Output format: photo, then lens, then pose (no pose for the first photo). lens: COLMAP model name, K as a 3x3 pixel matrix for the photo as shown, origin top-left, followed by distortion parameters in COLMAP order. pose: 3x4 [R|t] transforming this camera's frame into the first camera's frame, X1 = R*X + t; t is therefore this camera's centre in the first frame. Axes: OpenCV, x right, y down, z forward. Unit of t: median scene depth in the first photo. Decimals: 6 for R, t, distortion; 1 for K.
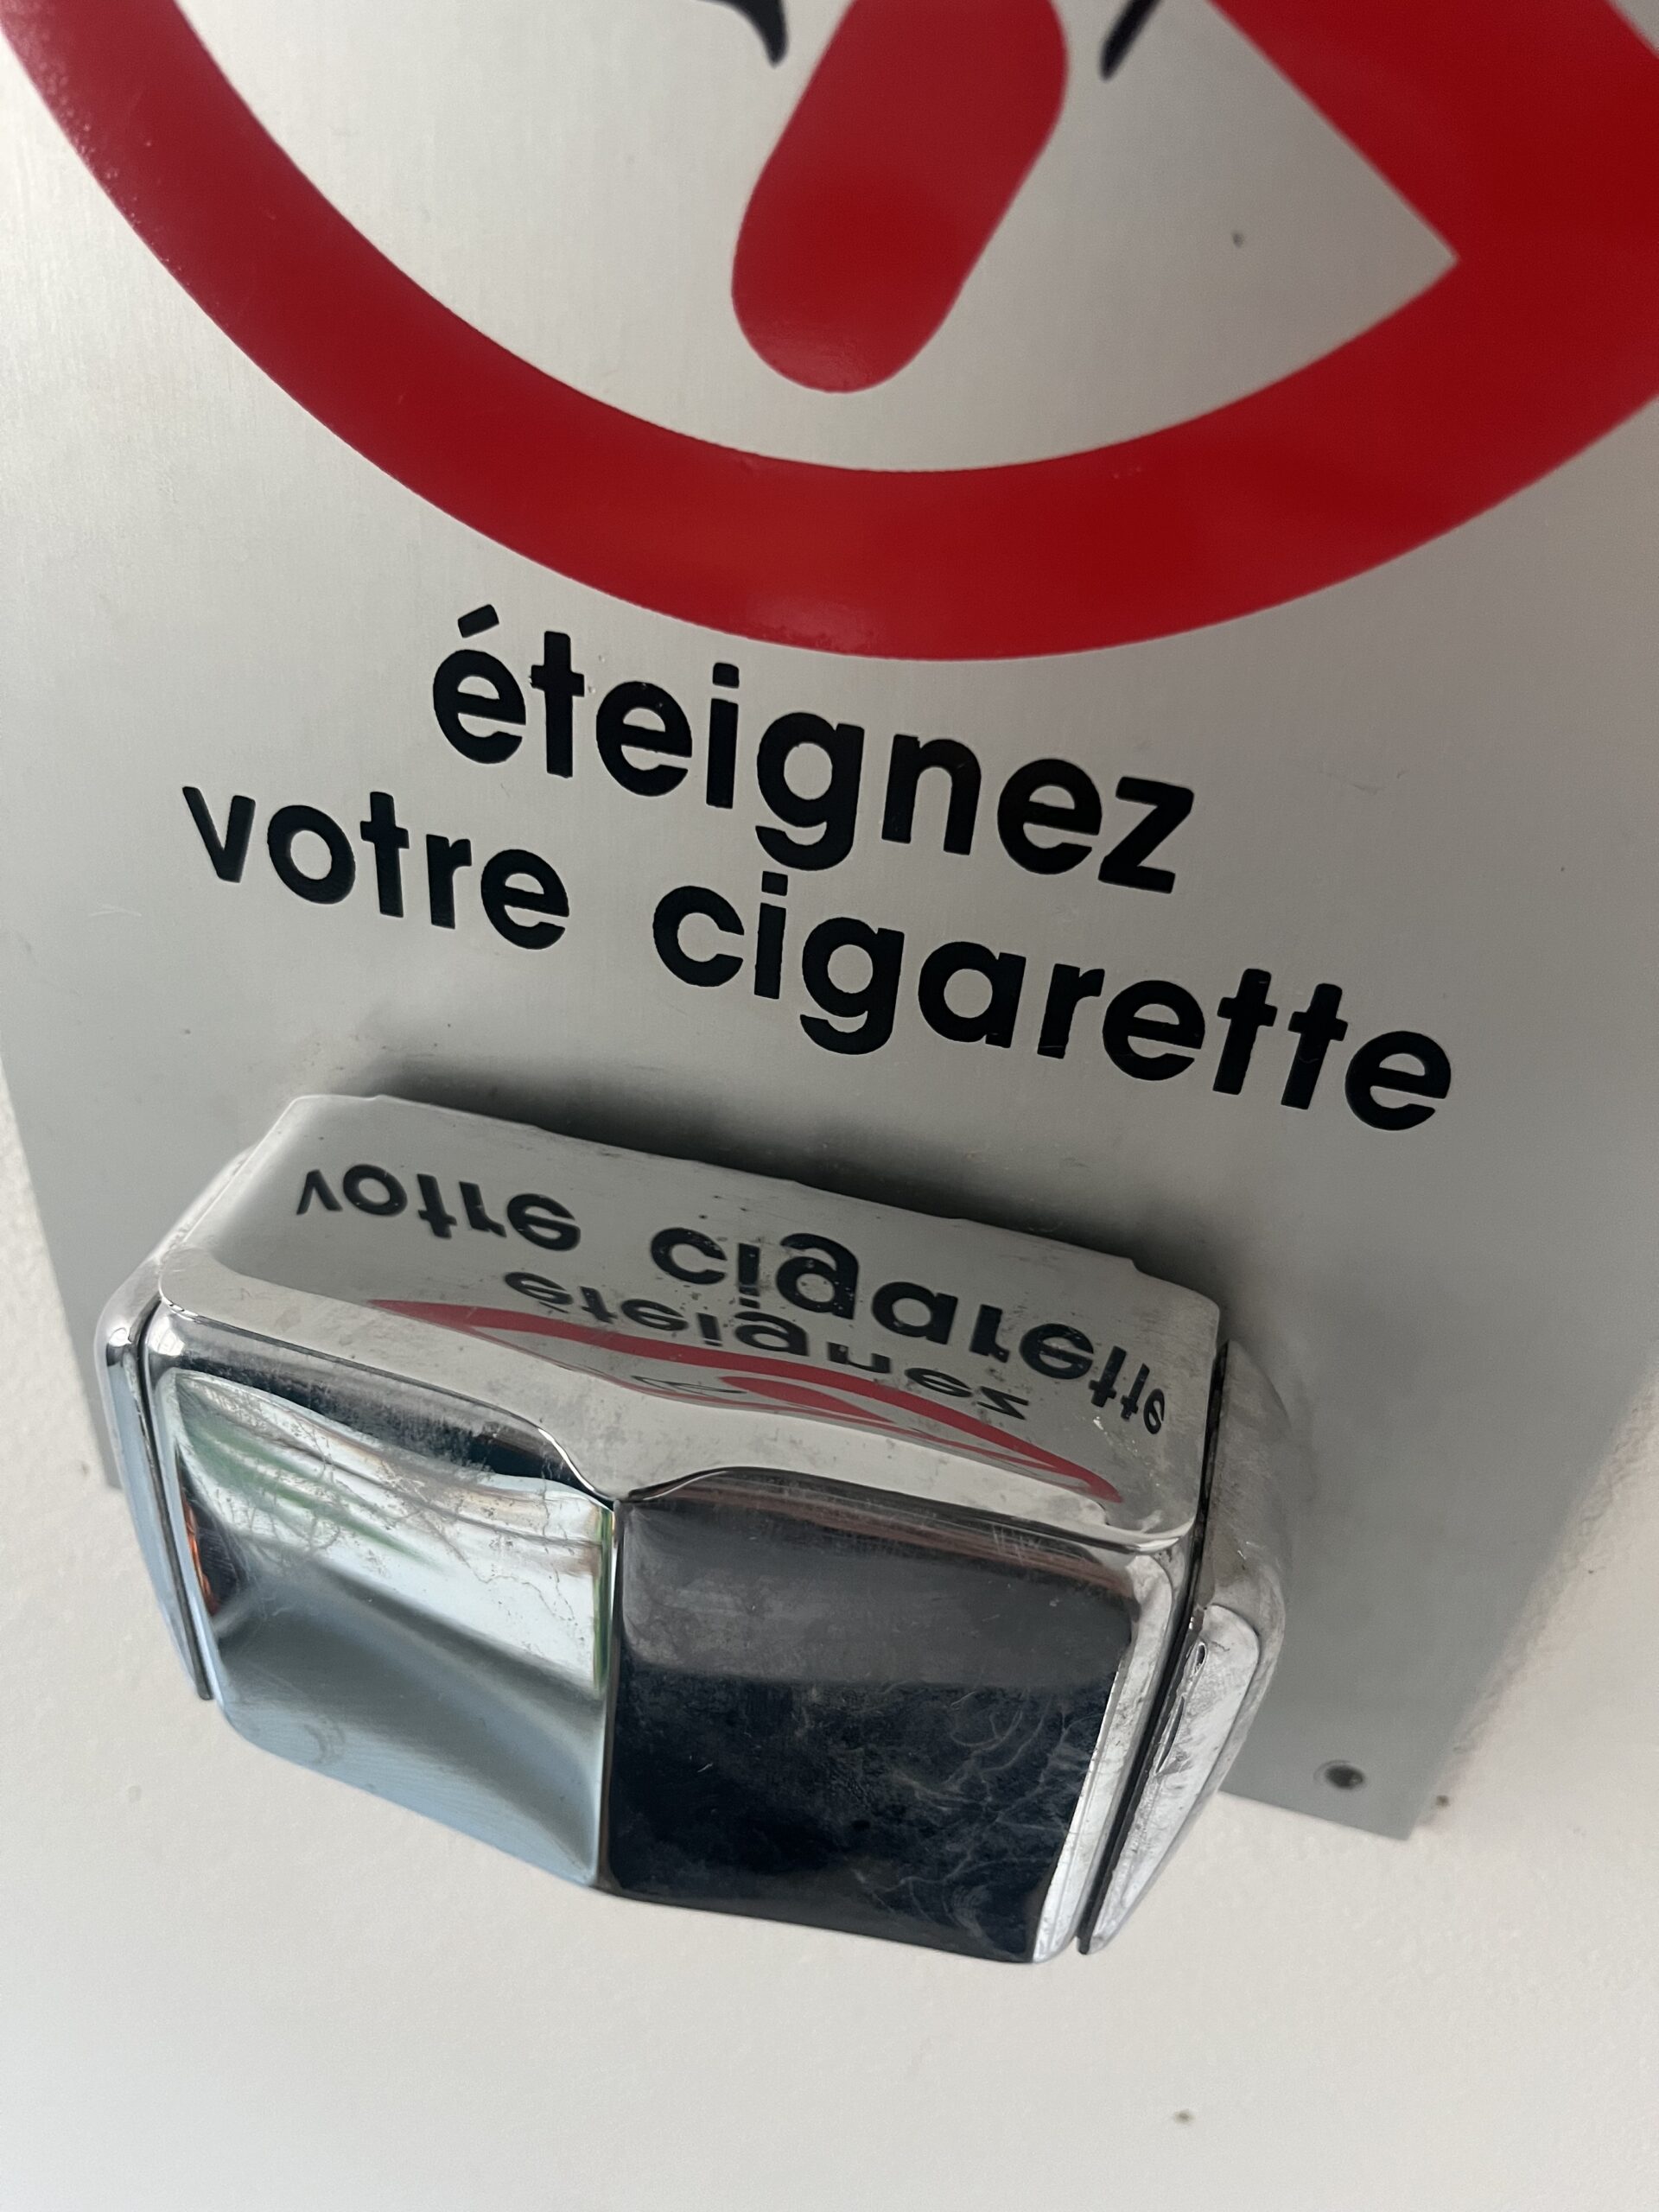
lens RADIAL K [[1748.6, 0, 822.5], [0, 1748.6, 1107.4], [0, 0, 1]] dist [0.081572, -0.227514]
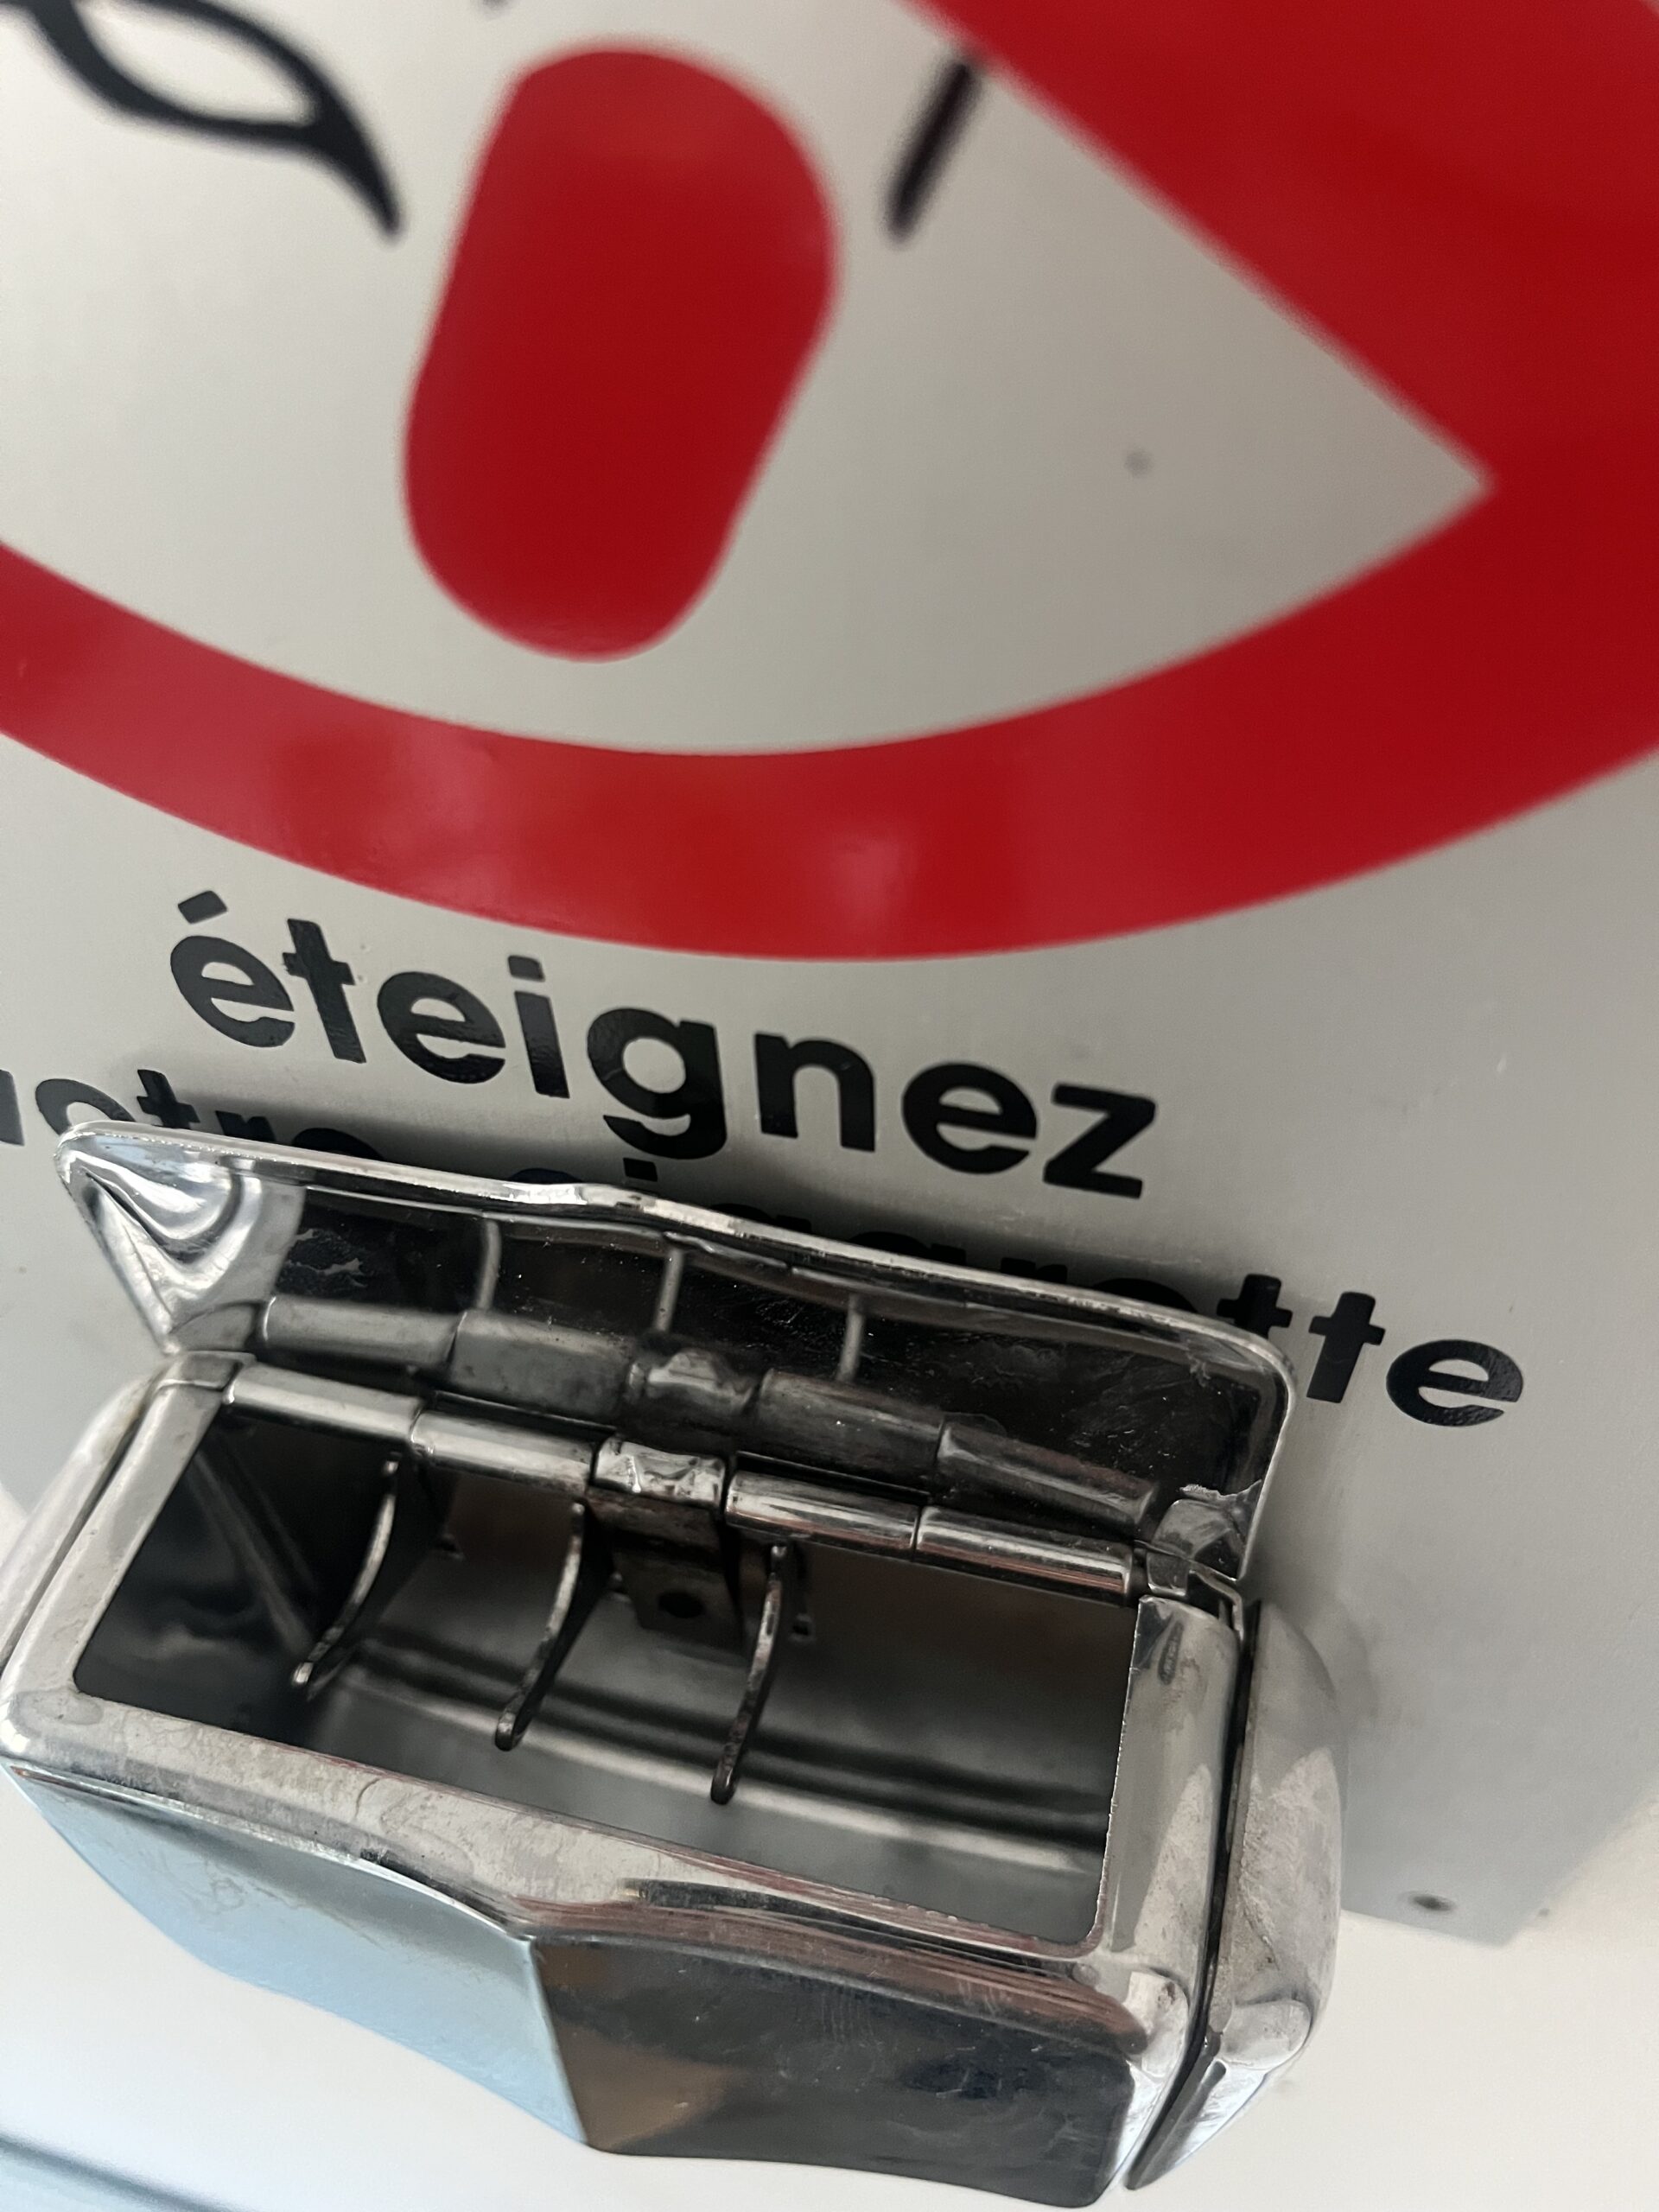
lens RADIAL K [[1748.6, 0, 822.5], [0, 1748.6, 1107.4], [0, 0, 1]] dist [0.081572, -0.227514]
pose [[0.993816, -0.073343, -0.083367, 0.123704], [0.089405, 0.973800, 0.209092, -0.318405], [0.065847, -0.215253, 0.974336, 0.252895]]
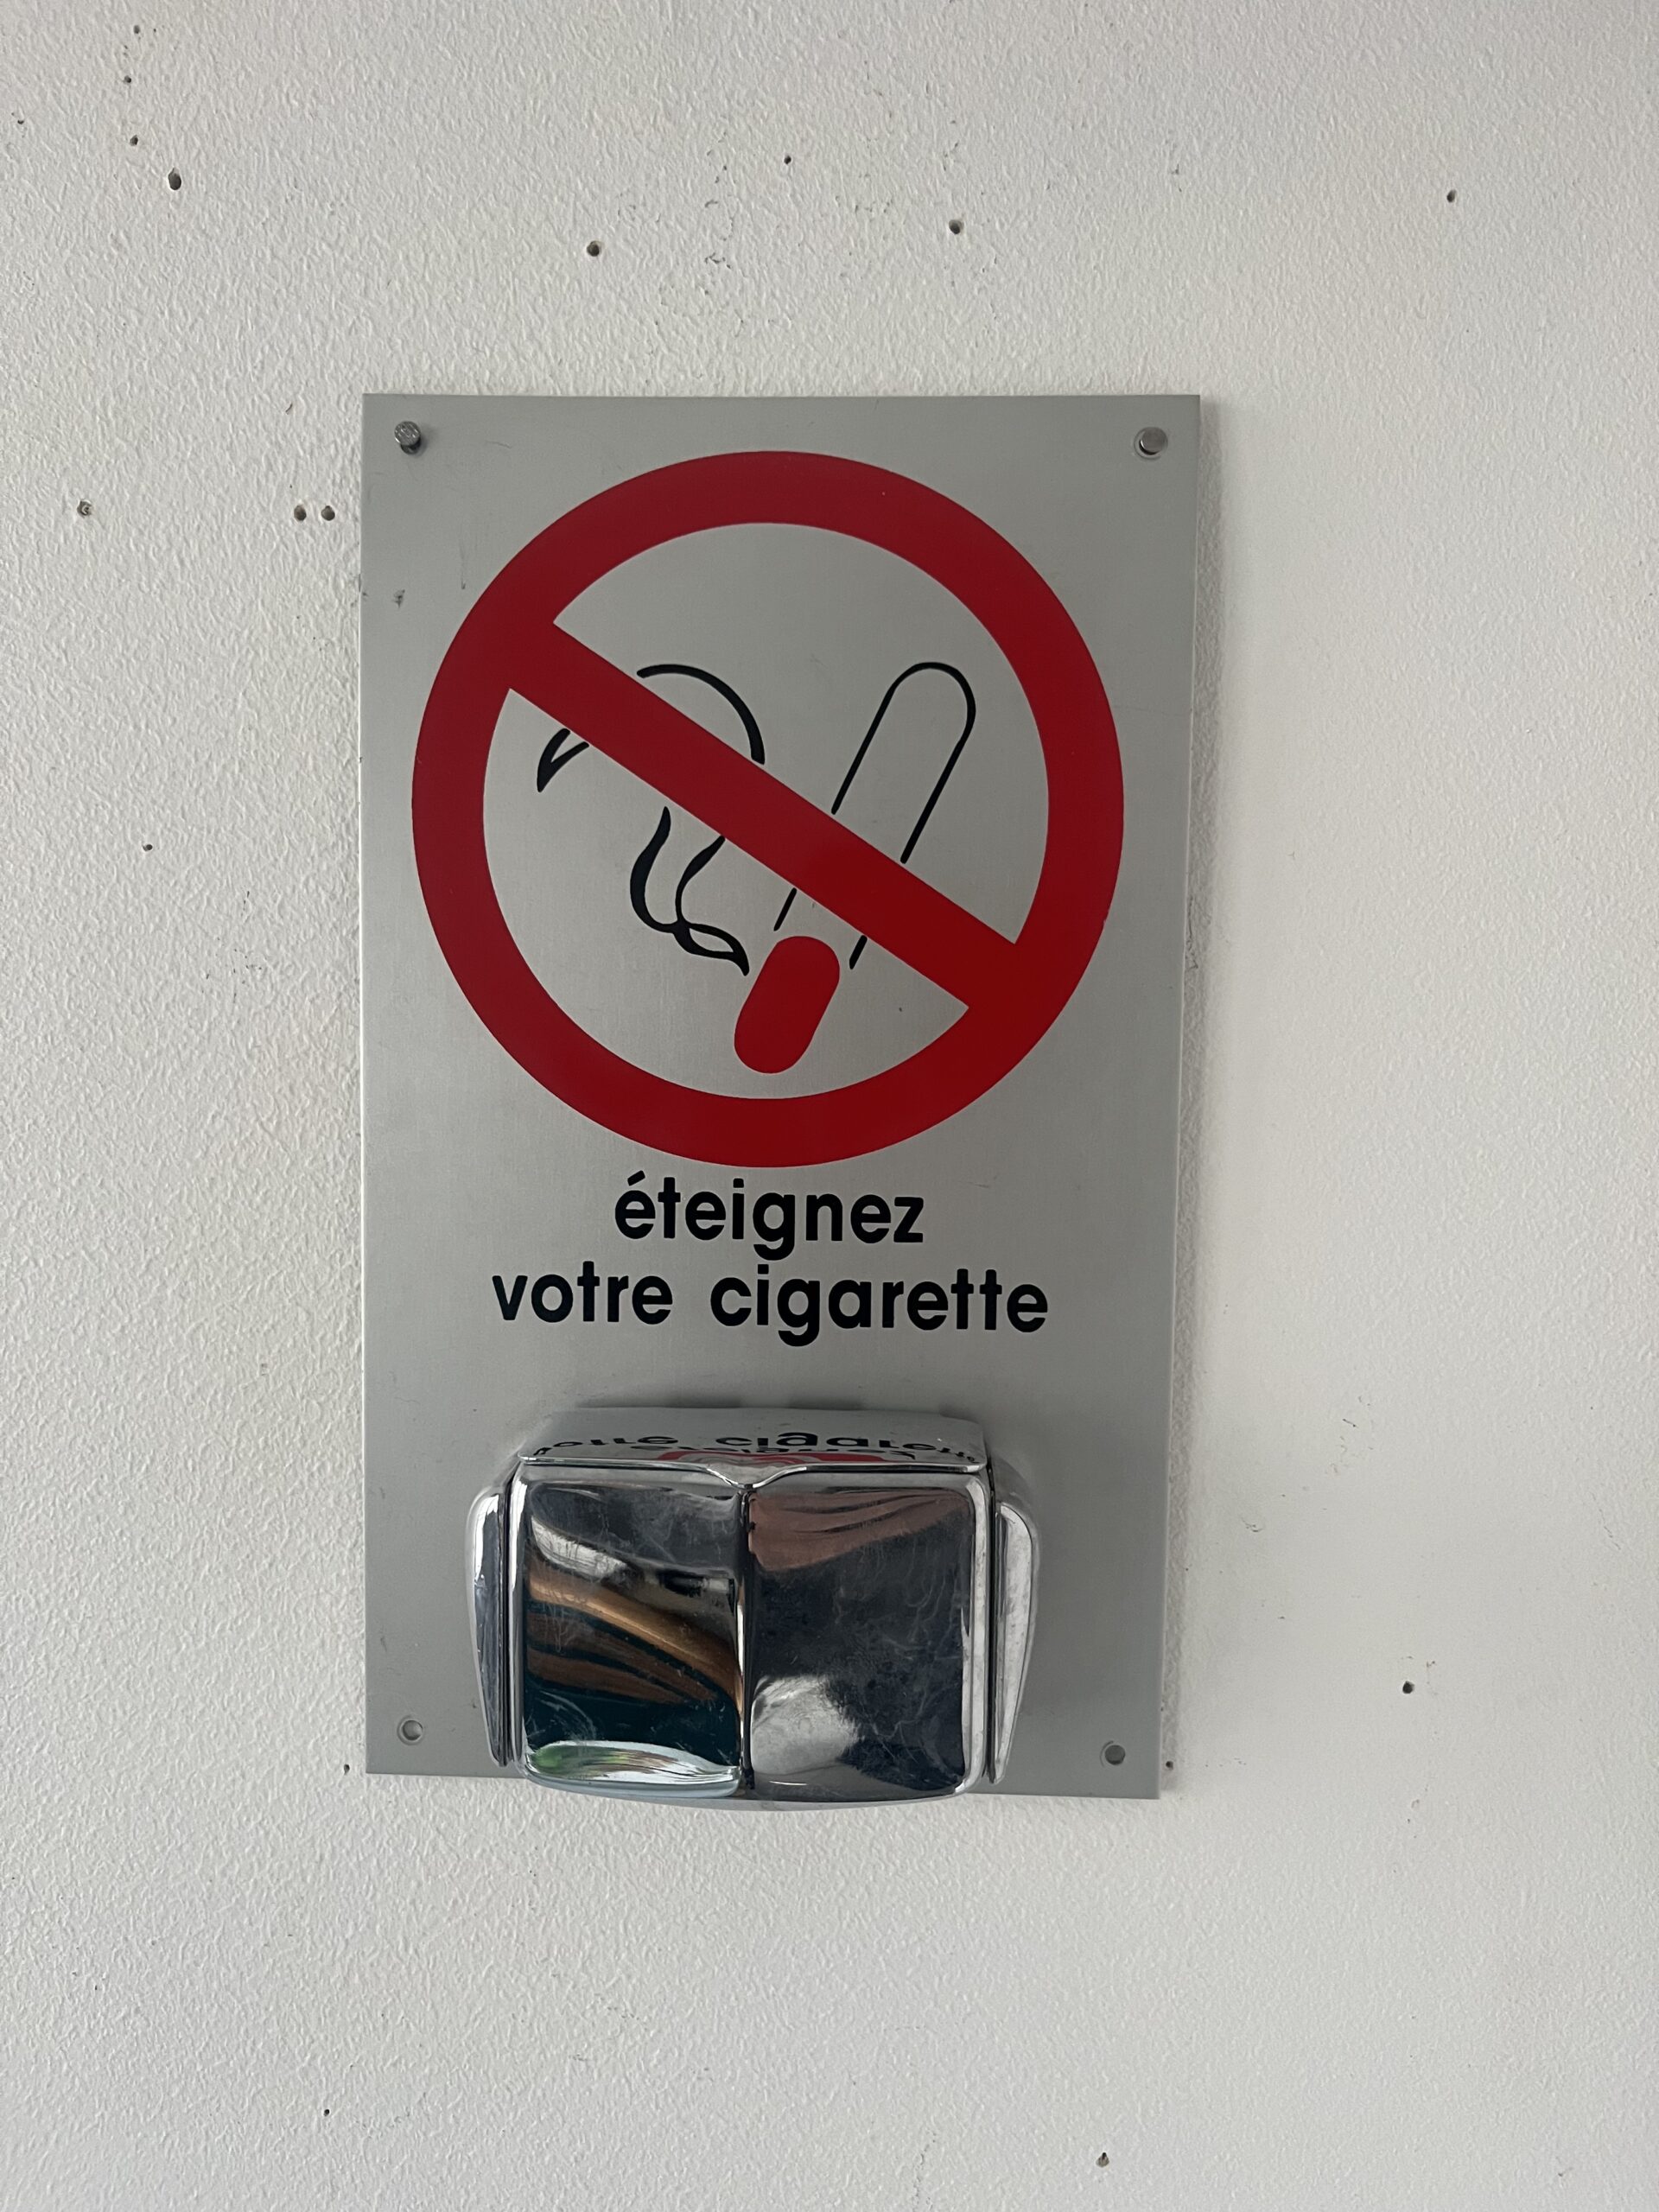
lens RADIAL K [[1748.6, 0, 822.5], [0, 1748.6, 1107.4], [0, 0, 1]] dist [0.081572, -0.227514]
pose [[0.975728, -0.082314, 0.202927, -0.425968], [0.179387, 0.831930, -0.525083, 0.984336], [-0.125600, 0.548741, 0.826504, -1.143352]]
